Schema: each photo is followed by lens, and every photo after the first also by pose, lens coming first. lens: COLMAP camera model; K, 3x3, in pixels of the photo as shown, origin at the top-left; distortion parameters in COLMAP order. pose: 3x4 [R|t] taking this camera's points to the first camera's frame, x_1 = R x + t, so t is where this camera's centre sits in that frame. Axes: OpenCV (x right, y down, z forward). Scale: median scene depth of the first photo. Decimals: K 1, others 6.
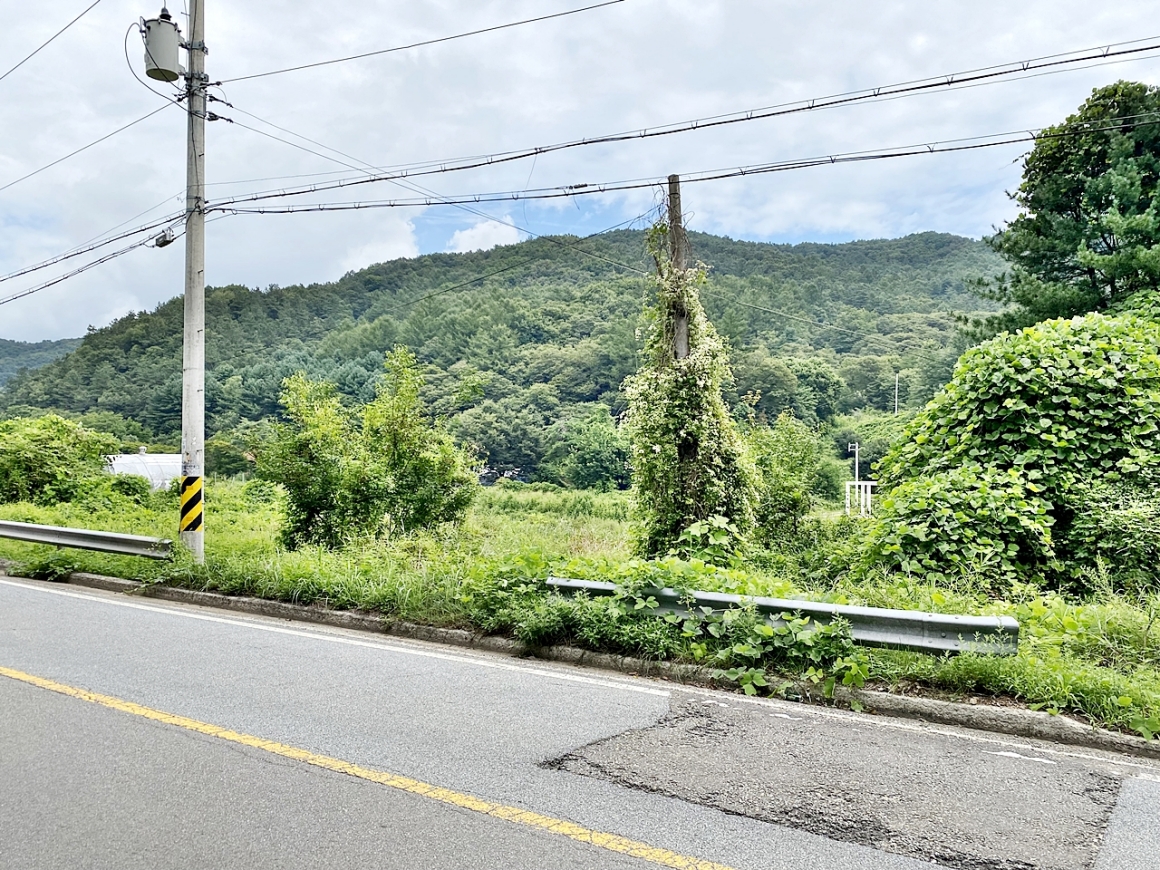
lens RADIAL K [[929.6, 0, 579.3], [0, 929.6, 425.8], [0, 0, 1]] dist [0.065907, -0.091835]
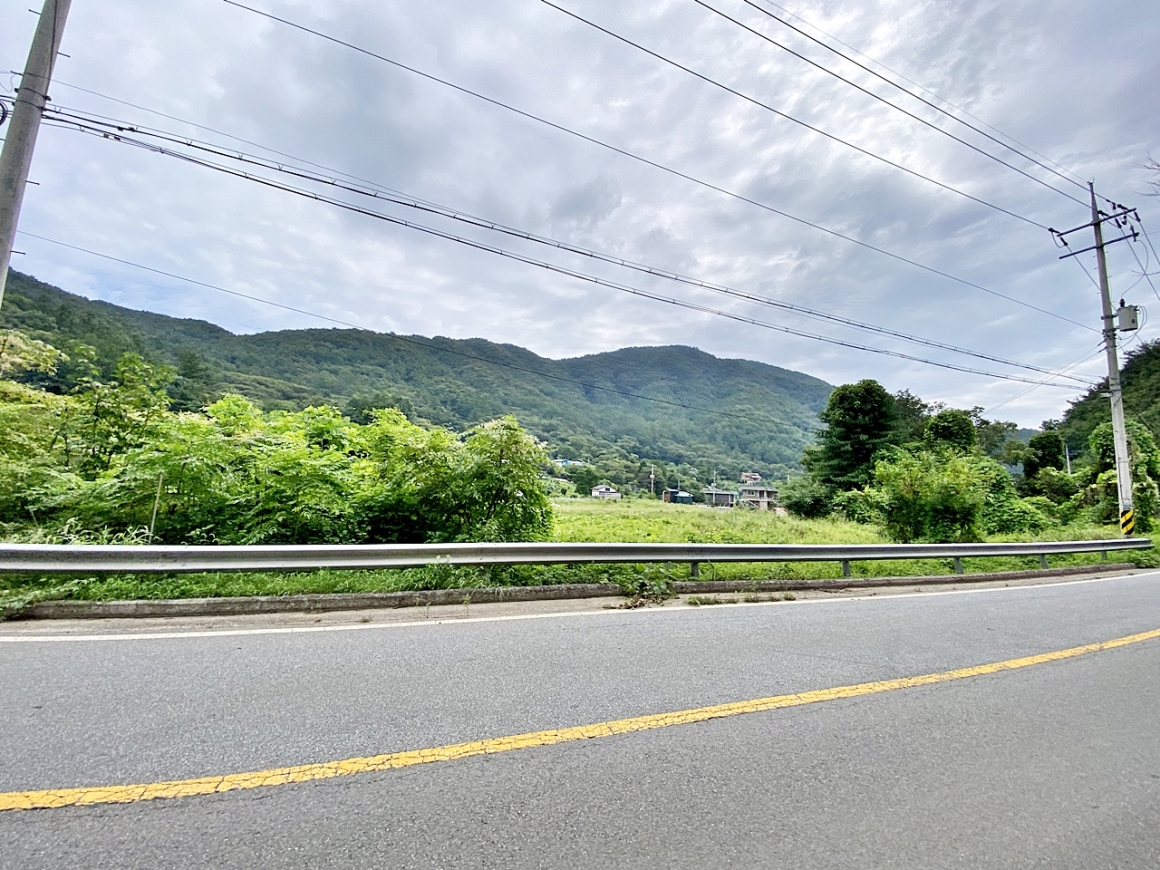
lens RADIAL K [[466.0, 0, 580.9], [0, 466.0, 440.2], [0, 0, 1]] dist [0.068204, -0.049268]
pose [[0.439701, 0.091983, 0.893421, -0.195787], [-0.077780, 0.994904, -0.064151, 0.005679], [-0.894770, -0.041283, 0.444615, 0.162450]]
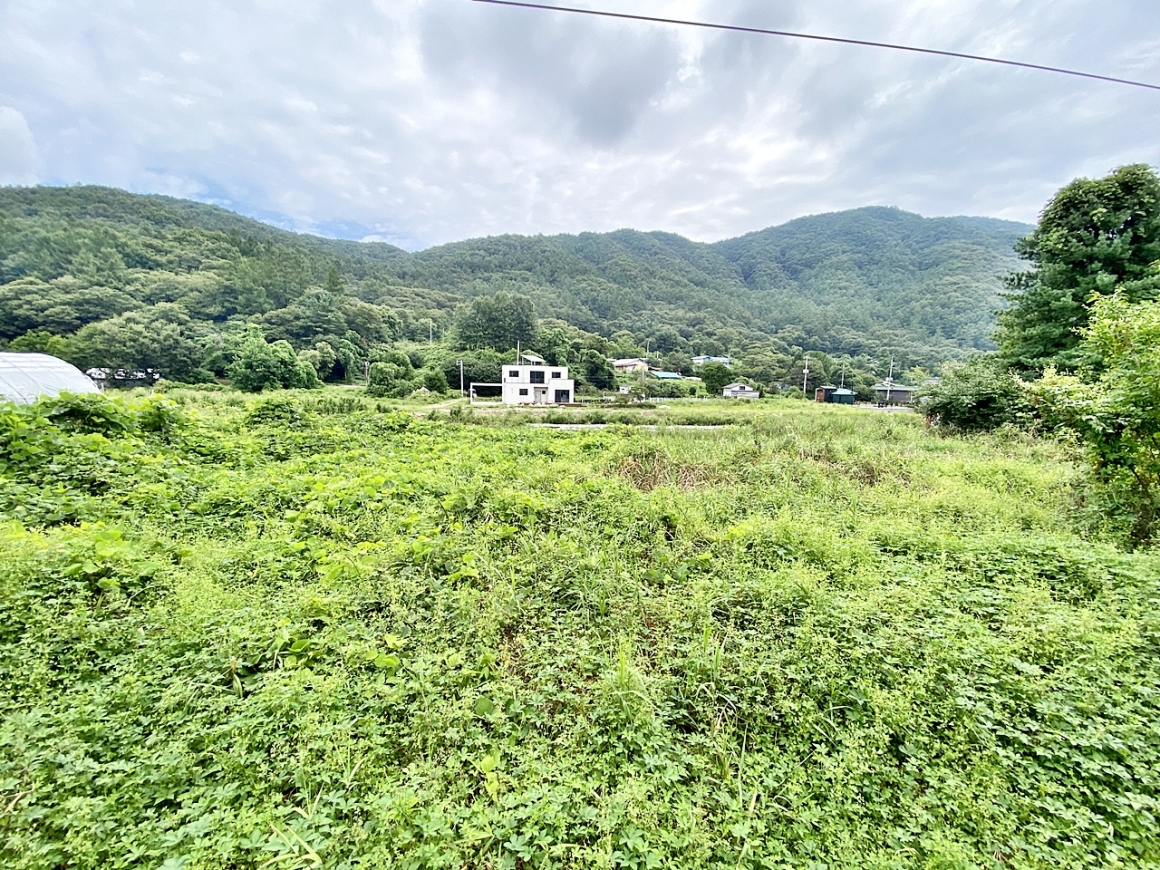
lens RADIAL K [[469.1, 0, 581.4], [0, 469.1, 436.6], [0, 0, 1]] dist [0.020713, -0.020890]
pose [[0.707267, -0.081640, 0.702217, -0.106181], [-0.045329, 0.986028, 0.160291, 0.005134], [-0.705492, -0.145199, 0.693685, 0.148190]]
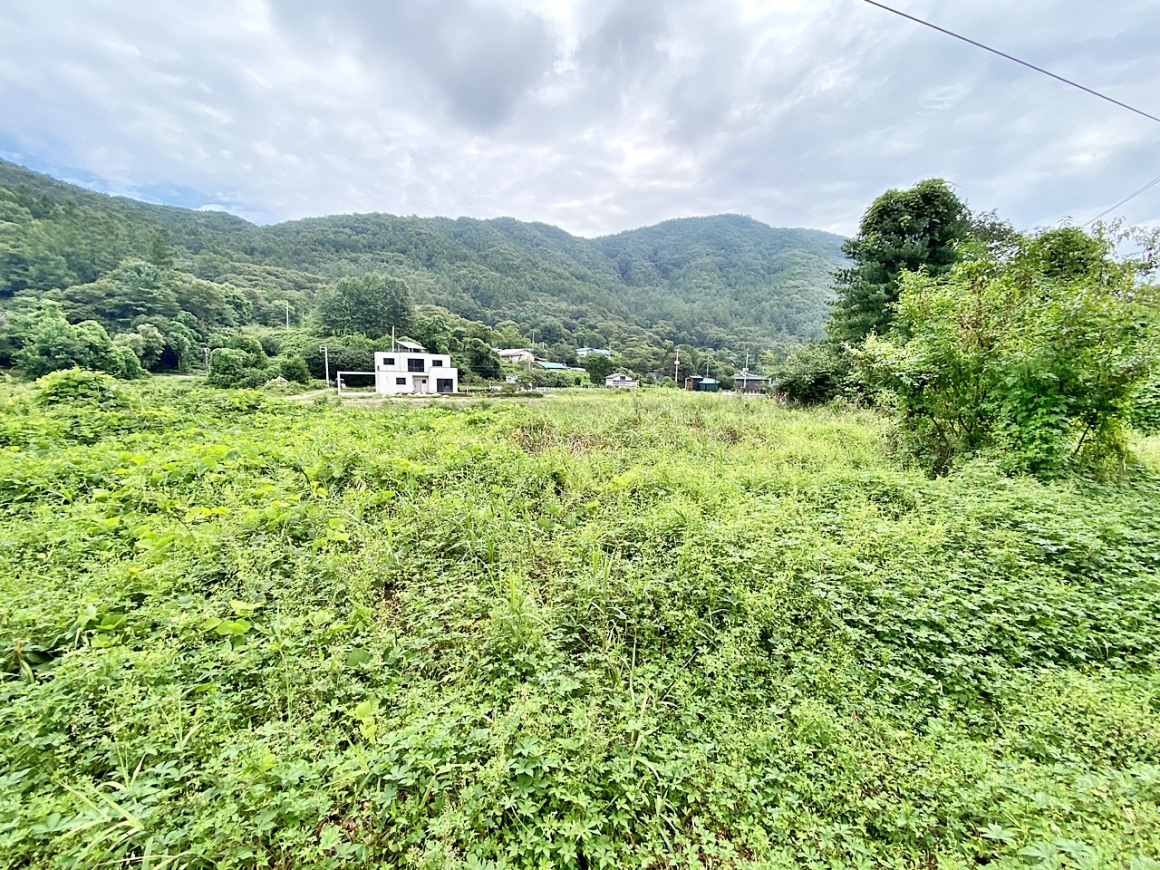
lens RADIAL K [[471.0, 0, 582.6], [0, 471.0, 435.1], [0, 0, 1]] dist [0.013829, -0.018444]
pose [[0.516956, -0.110102, 0.848902, -0.105790], [-0.054694, 0.985419, 0.161115, 0.008673], [-0.854263, -0.129719, 0.503396, 0.148127]]
